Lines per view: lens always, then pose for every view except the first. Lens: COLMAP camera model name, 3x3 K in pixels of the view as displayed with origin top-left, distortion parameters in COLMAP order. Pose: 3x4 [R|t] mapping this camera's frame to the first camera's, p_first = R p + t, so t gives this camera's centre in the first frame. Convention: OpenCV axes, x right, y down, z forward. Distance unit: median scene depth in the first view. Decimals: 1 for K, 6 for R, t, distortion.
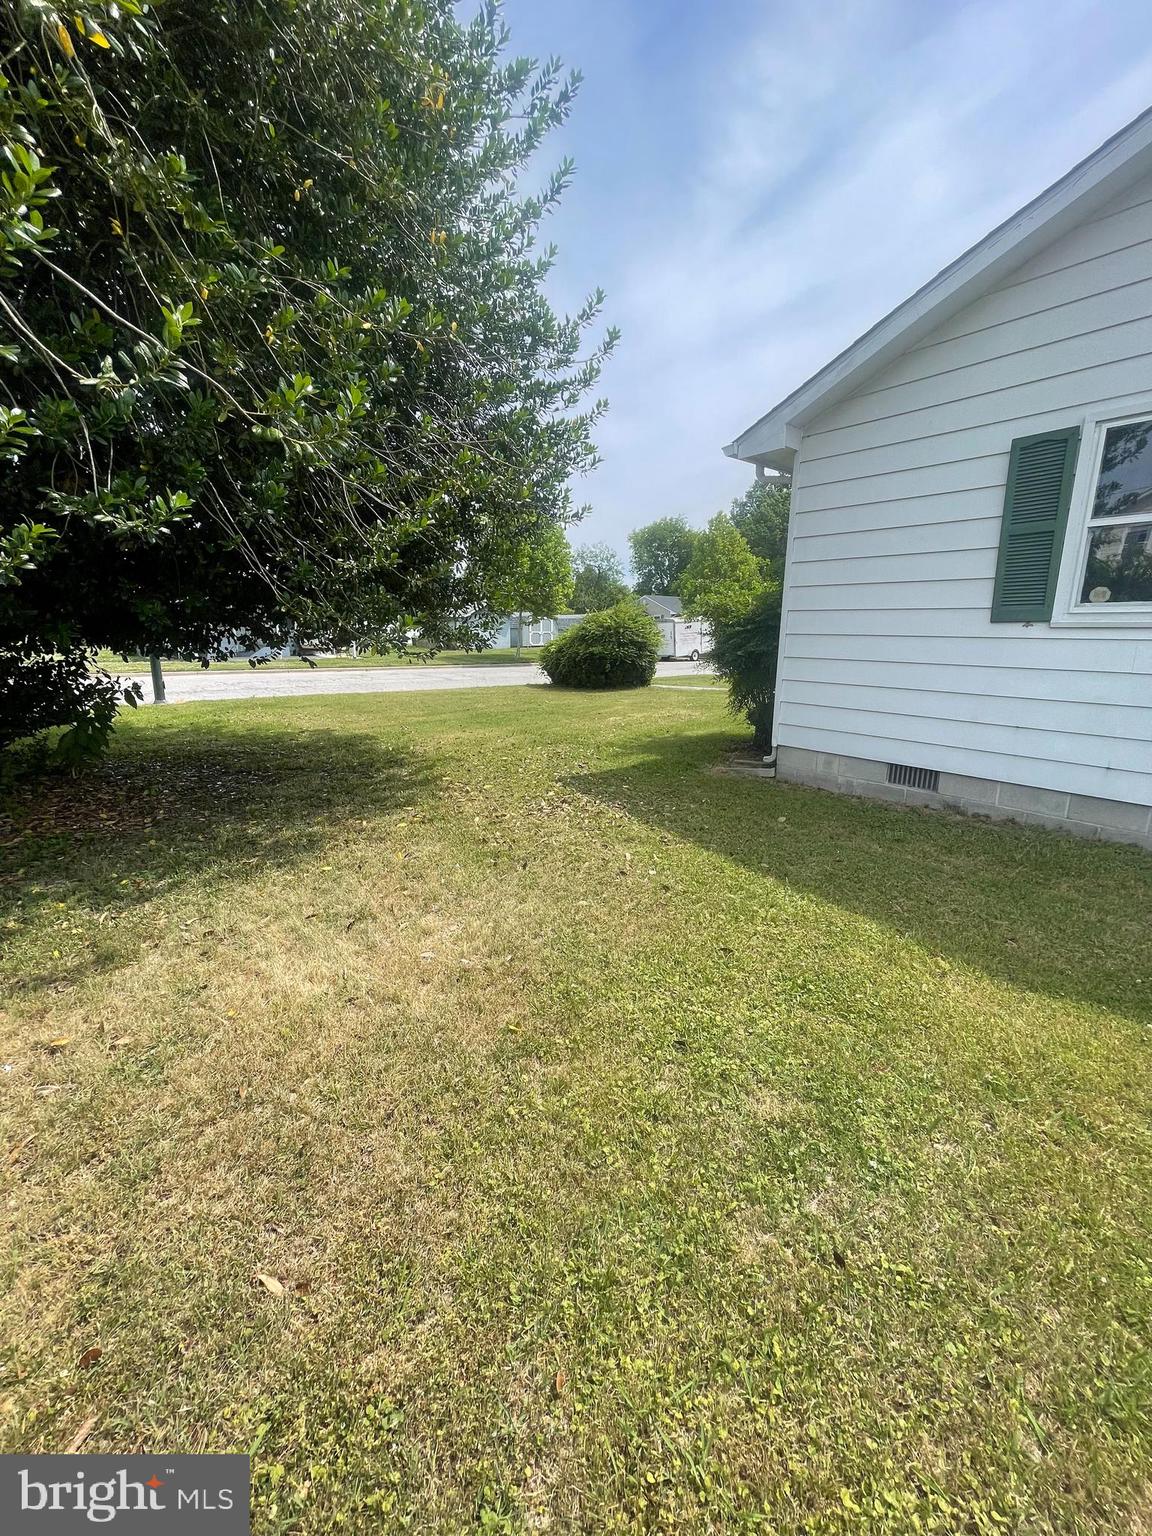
lens RADIAL K [[616.9, 0, 584.7], [0, 616.9, 764.6], [0, 0, 1]] dist [-0.002097, 0.000652]
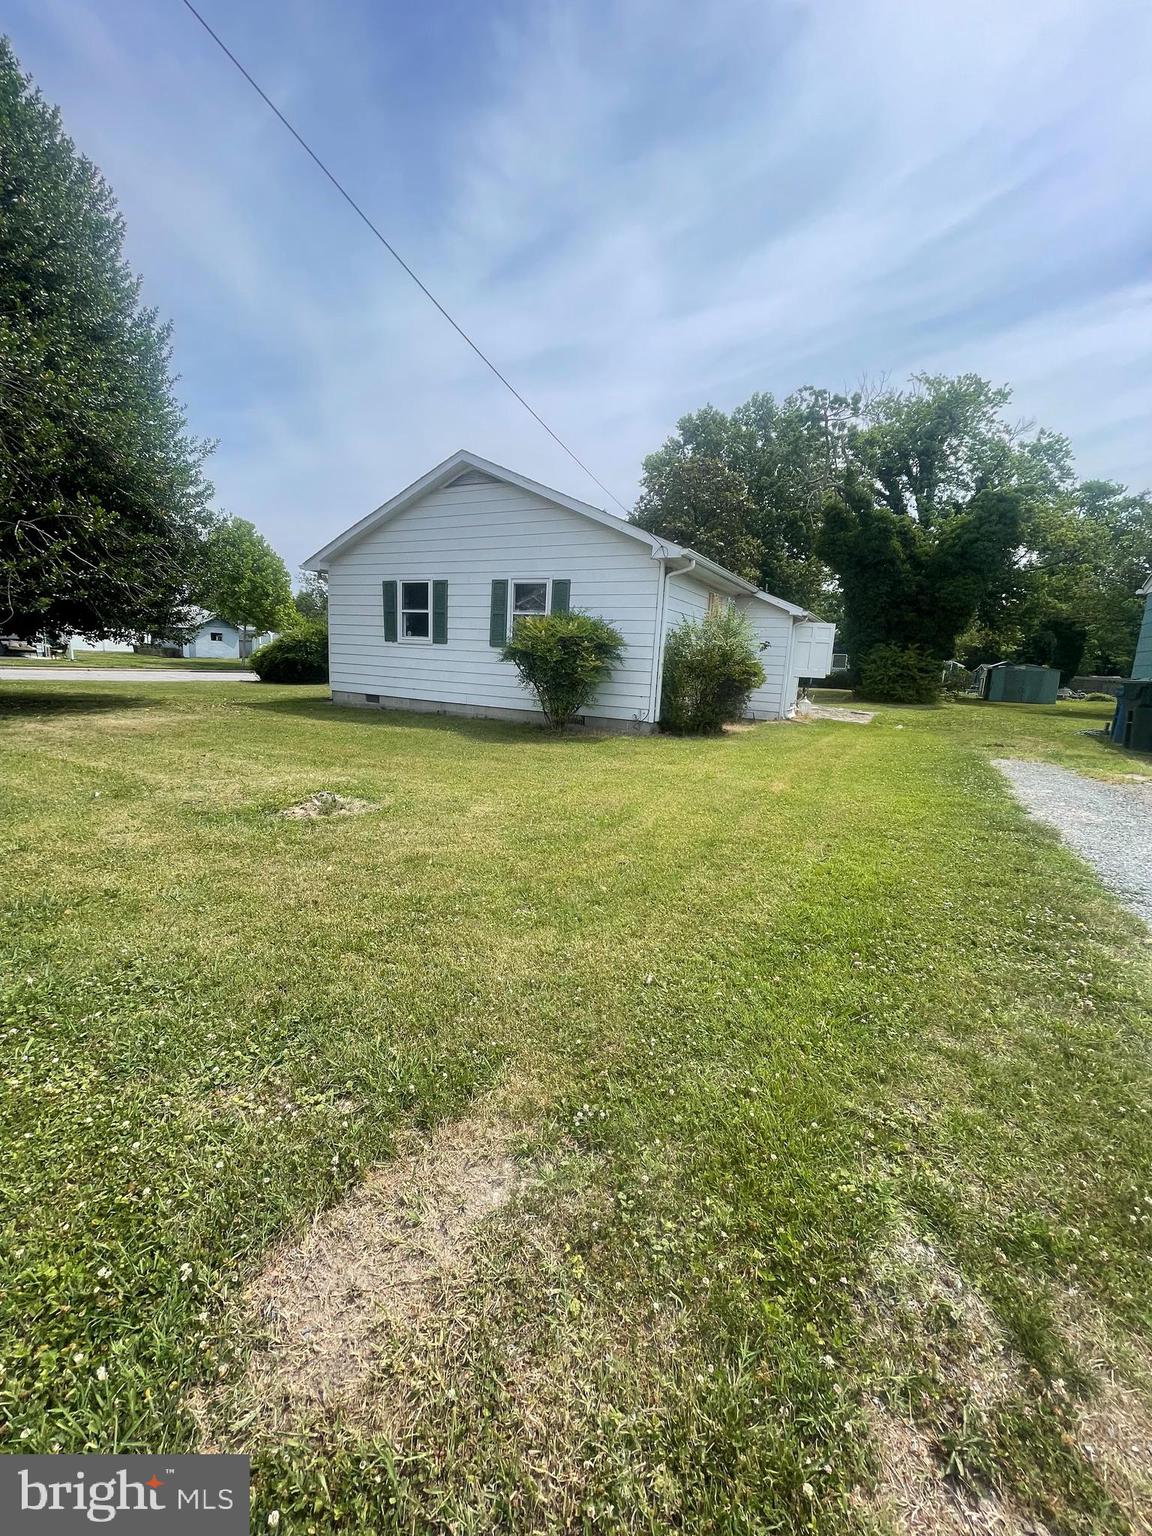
lens RADIAL K [[616.9, 0, 570.4], [0, 616.9, 768.8], [0, 0, 1]] dist [-0.002097, 0.000652]
pose [[0.938110, -0.019281, 0.345800, 0.395894], [0.029632, 0.999256, -0.024672, 0.401556], [-0.345067, 0.033391, 0.937984, -1.718510]]
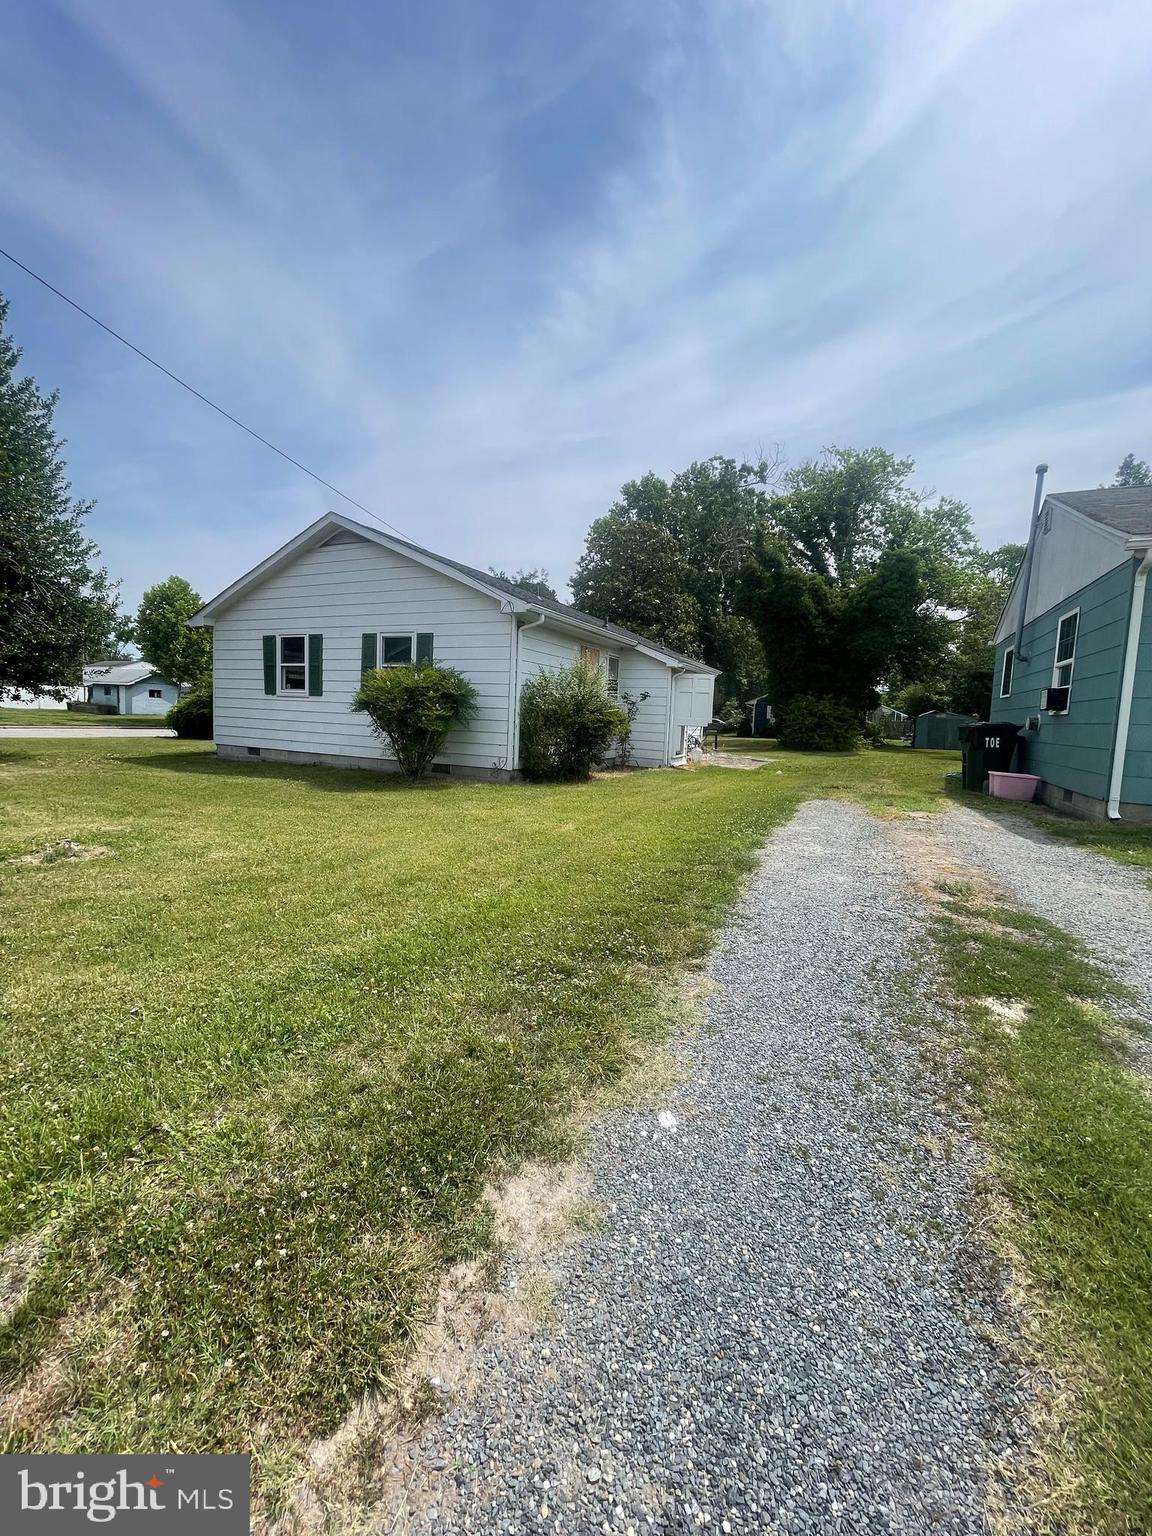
lens RADIAL K [[616.9, 0, 567.4], [0, 616.9, 771.5], [0, 0, 1]] dist [-0.002097, 0.000652]
pose [[0.921770, -0.004027, 0.387717, 0.724024], [0.048149, 0.993395, -0.104153, 0.434251], [-0.384736, 0.114674, 0.915875, -1.871988]]
